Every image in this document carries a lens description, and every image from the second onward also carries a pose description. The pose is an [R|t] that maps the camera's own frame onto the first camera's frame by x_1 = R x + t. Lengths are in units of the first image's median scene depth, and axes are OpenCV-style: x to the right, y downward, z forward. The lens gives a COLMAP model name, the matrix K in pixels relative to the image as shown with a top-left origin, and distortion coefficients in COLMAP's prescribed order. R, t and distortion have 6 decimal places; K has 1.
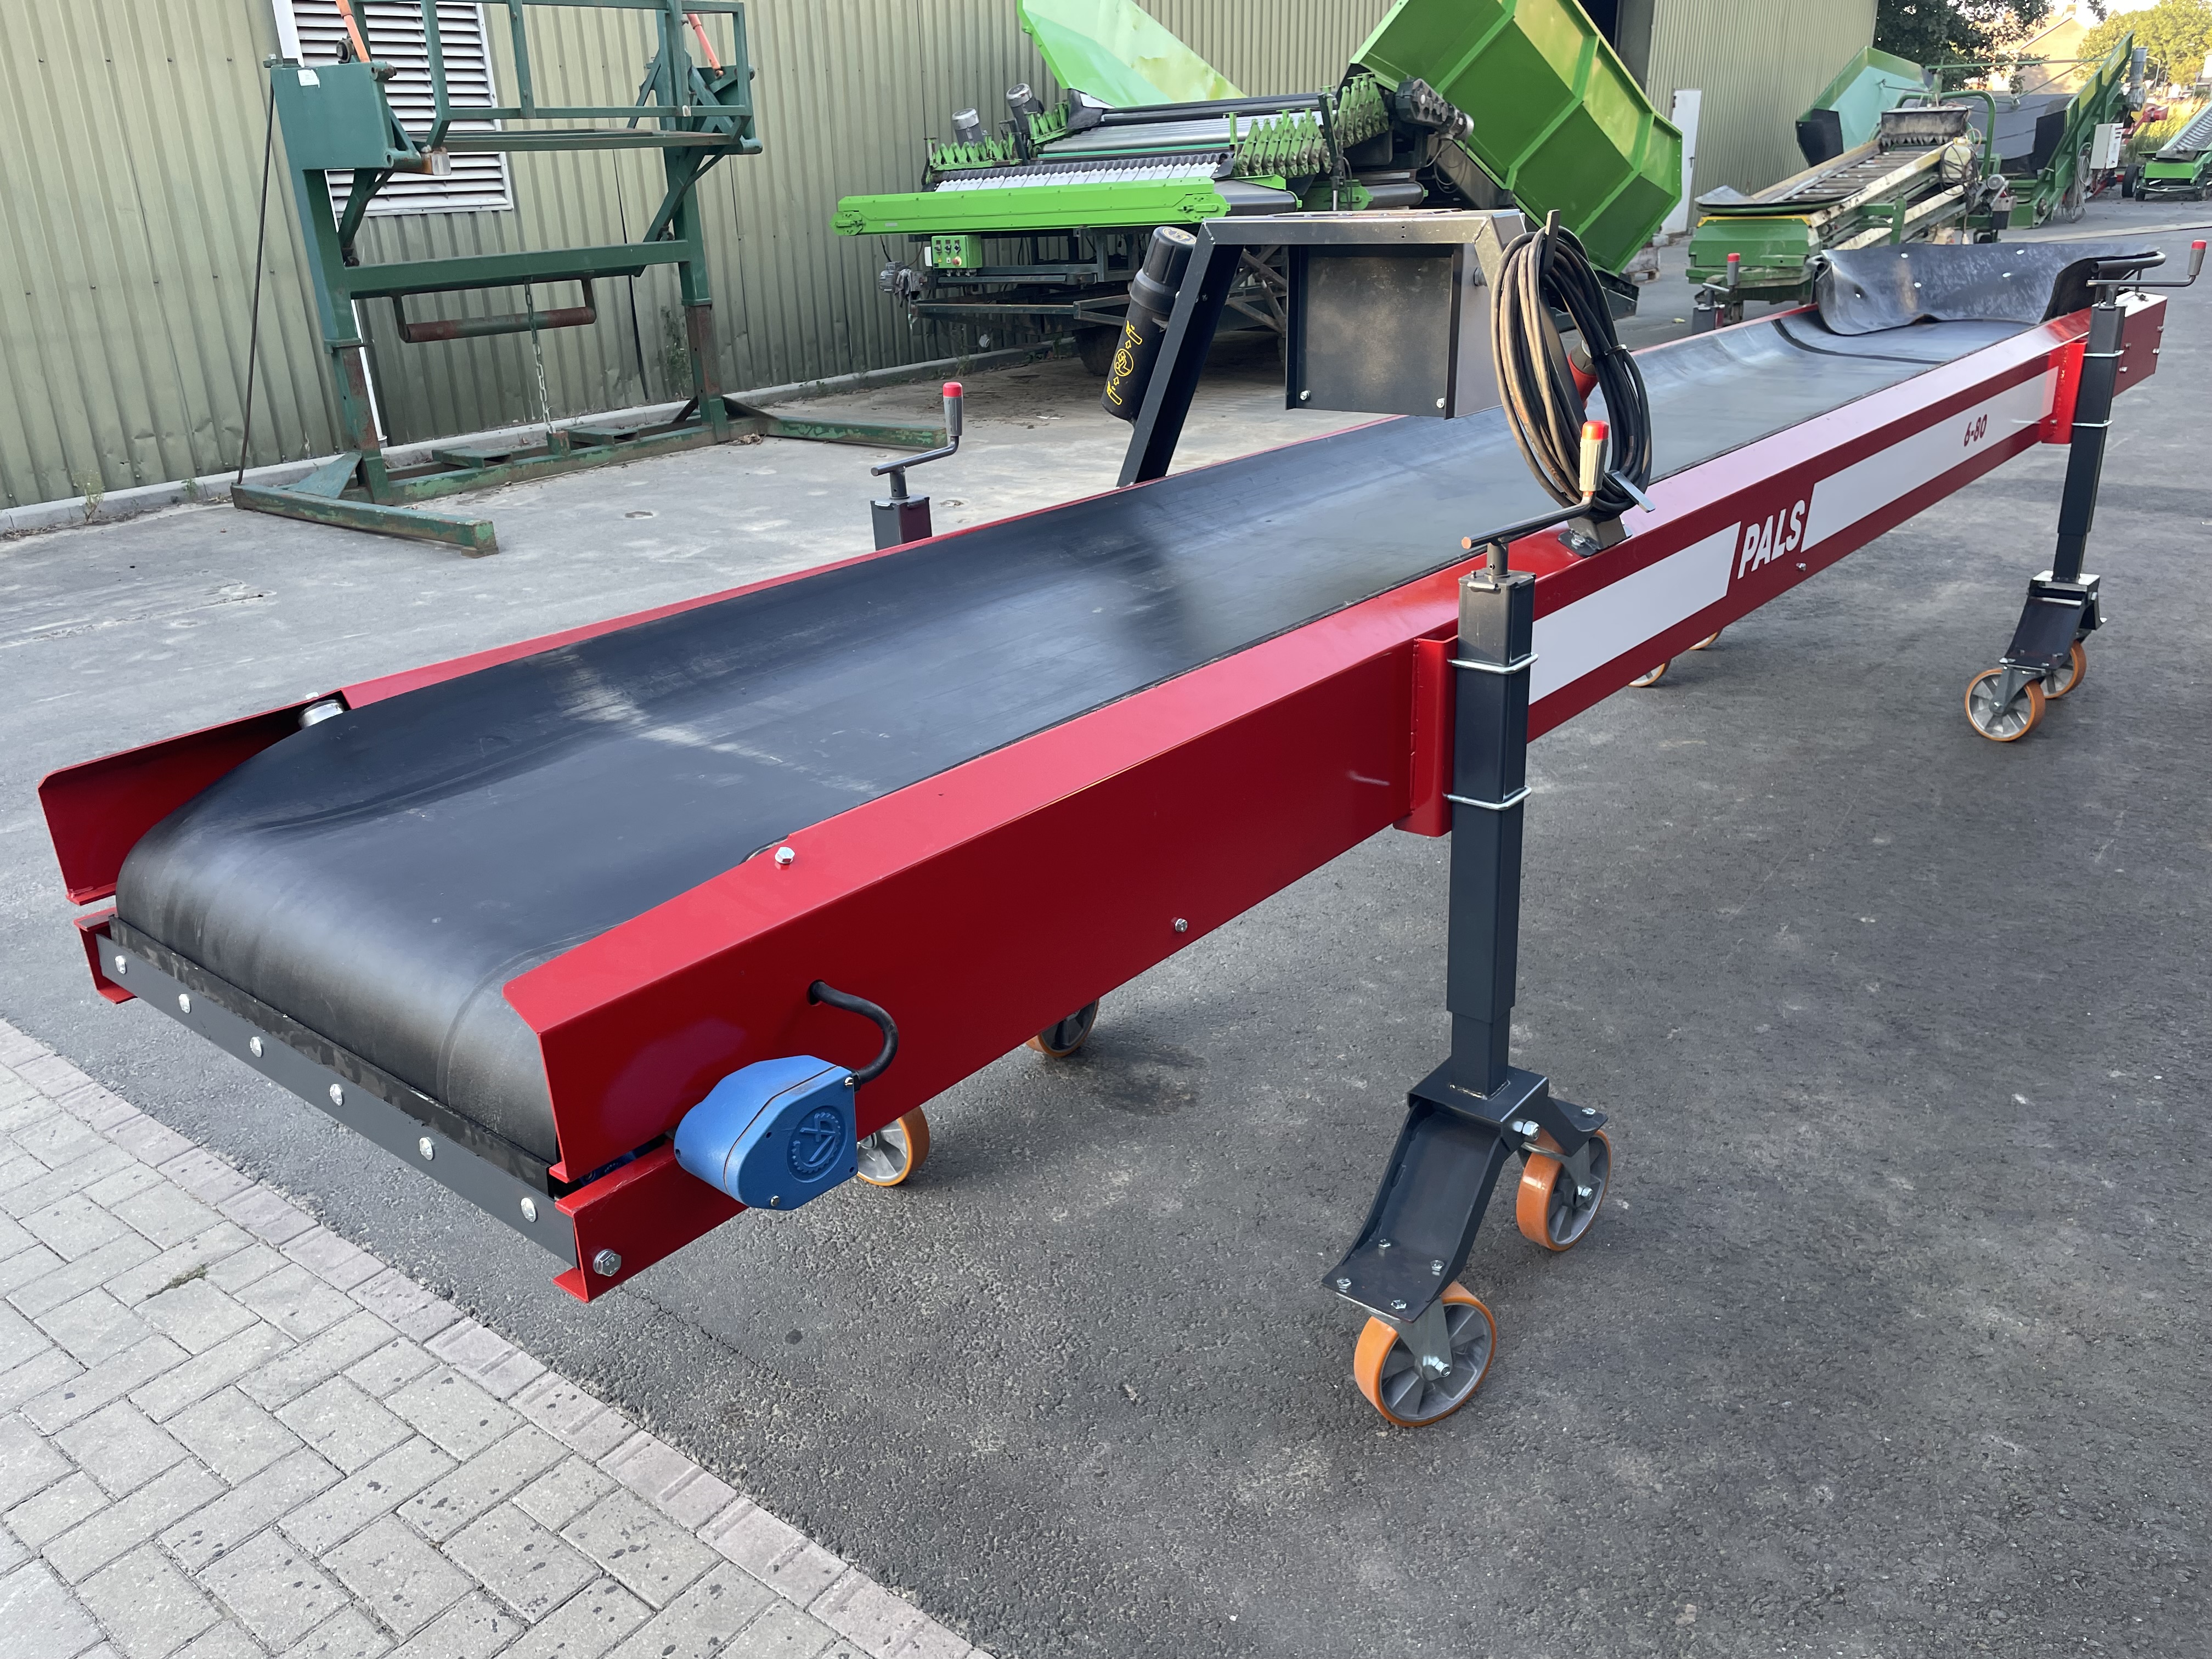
lens RADIAL K [[1680.3, 0, 1112.6], [0, 1680.3, 831.7], [0, 0, 1]] dist [0.092242, -0.119890]
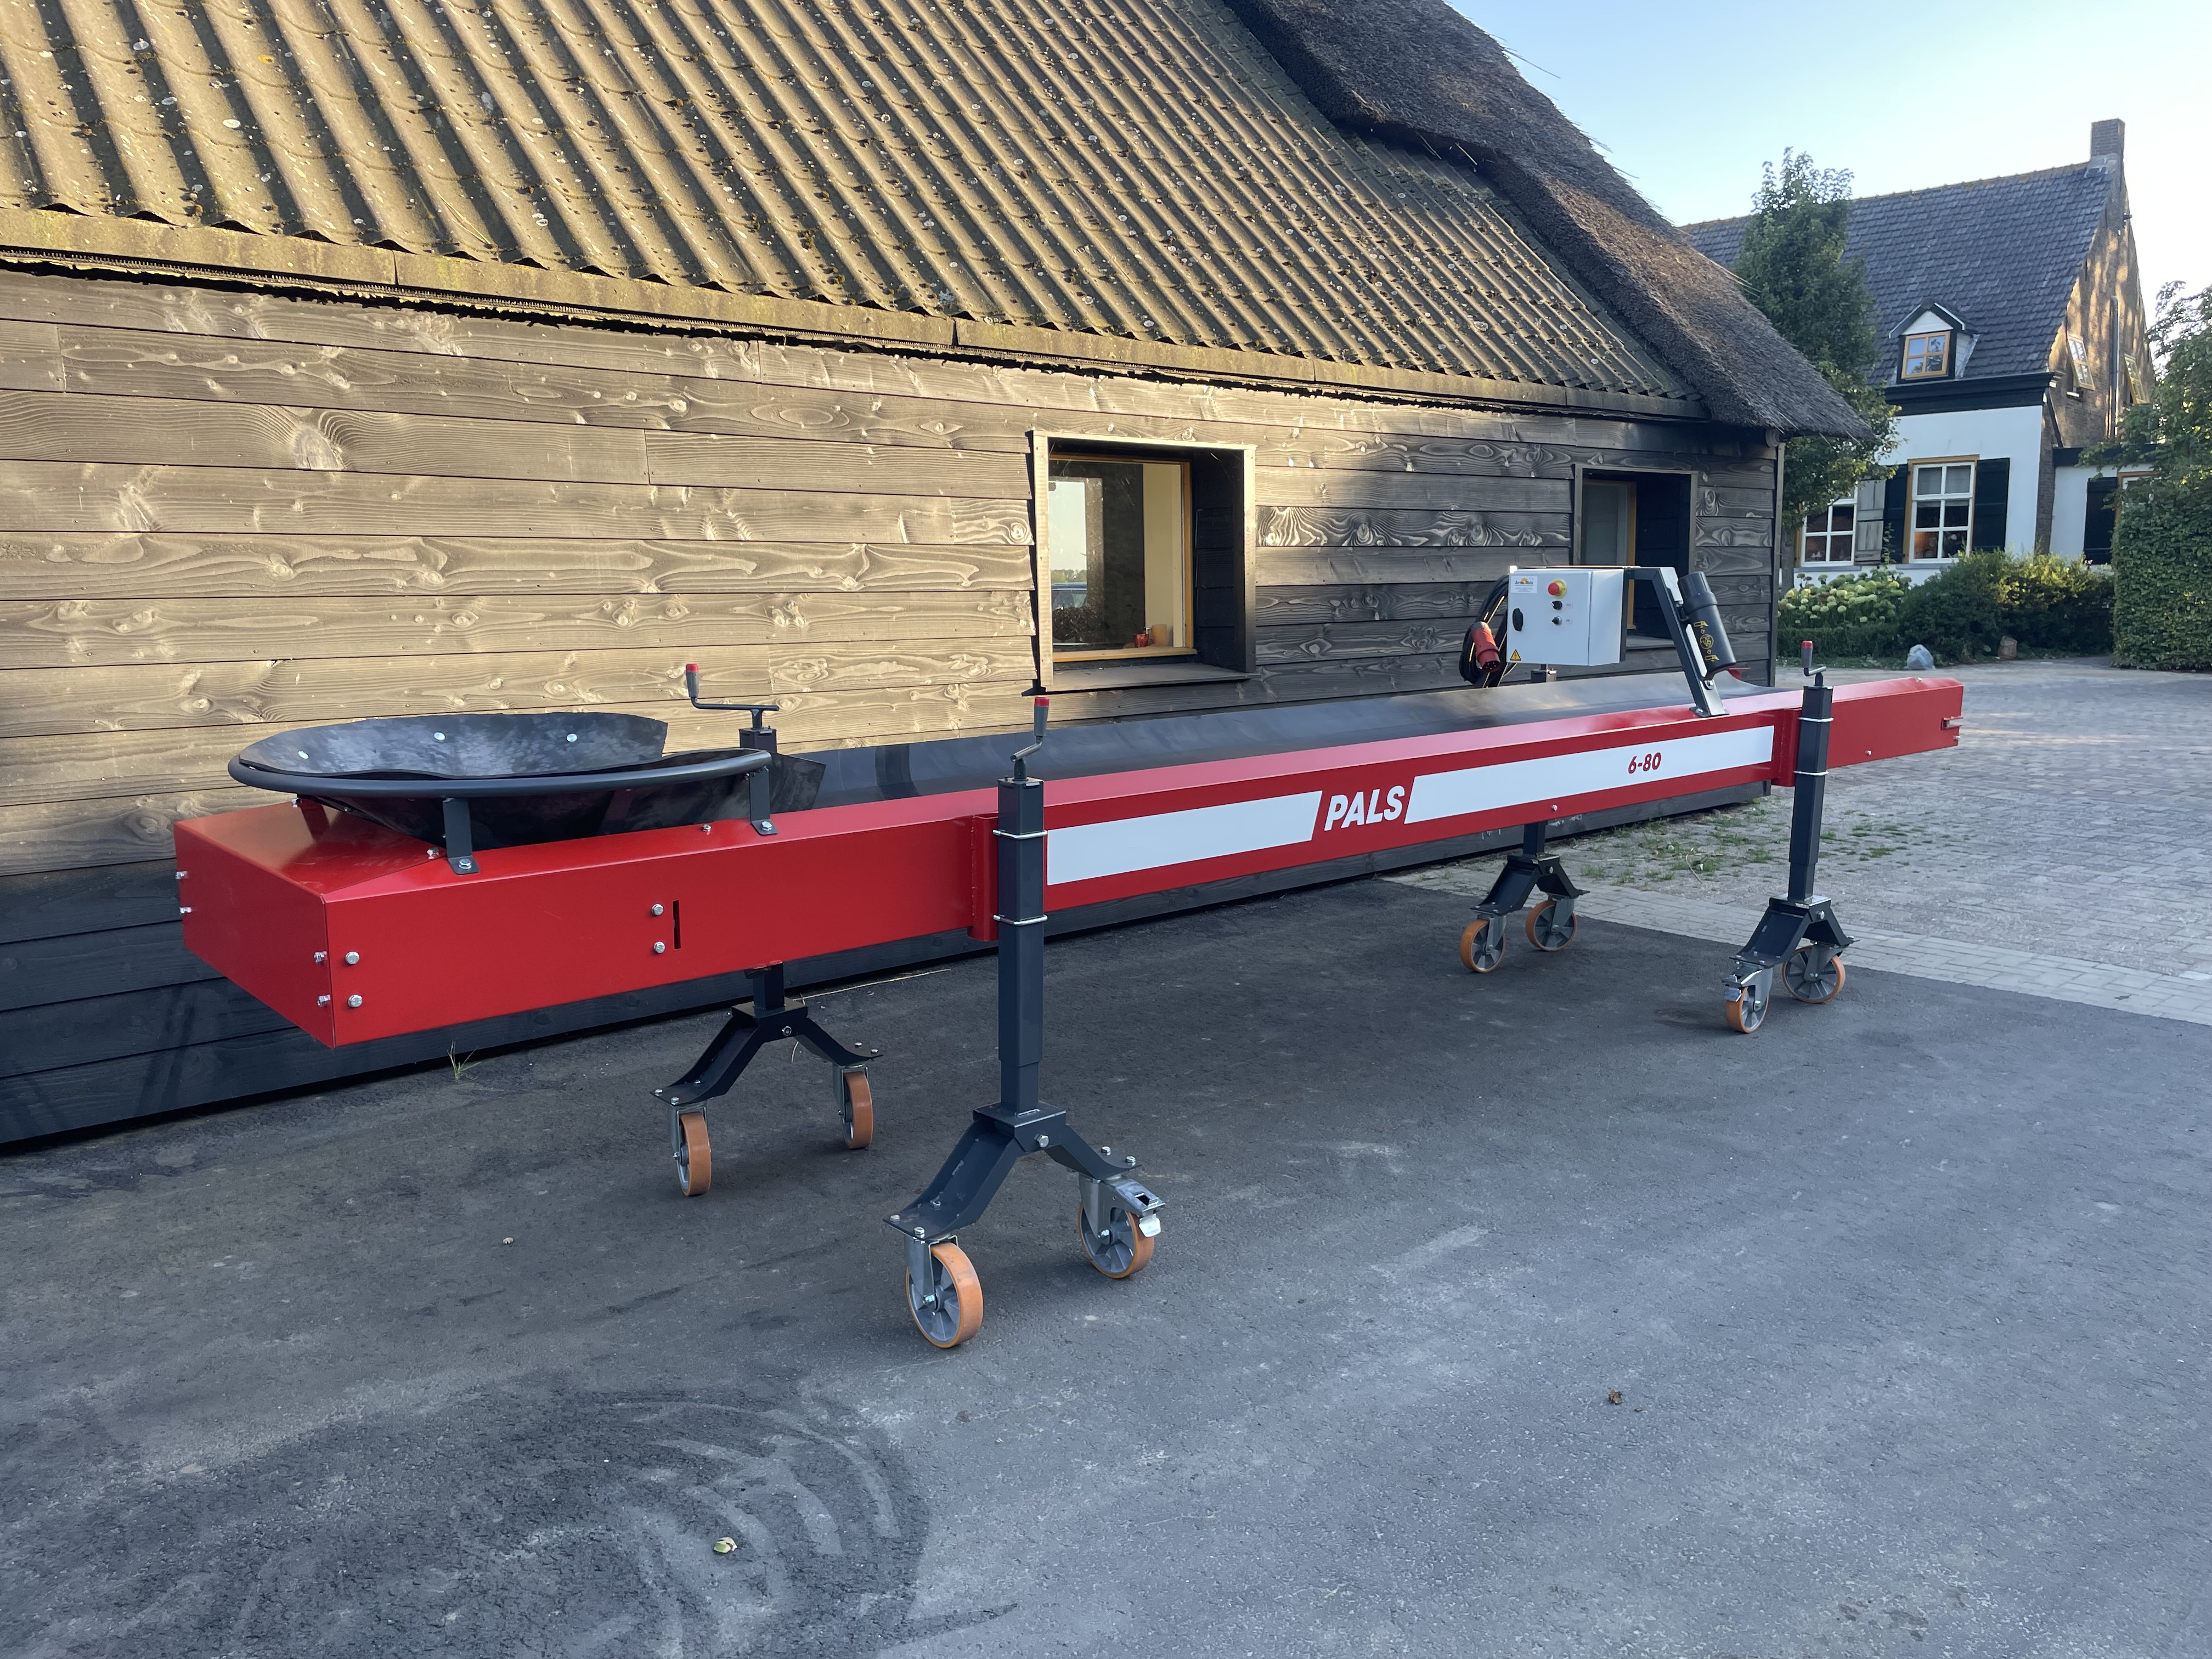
lens RADIAL K [[1680.3, 0, 1098.0], [0, 1680.3, 817.9], [0, 0, 1]] dist [0.092242, -0.119890]
pose [[-0.985148, 0.011811, 0.171300, 0.239942], [0.097808, 0.858561, 0.503296, -0.742604], [-0.141127, 0.512575, -0.846965, 1.850625]]
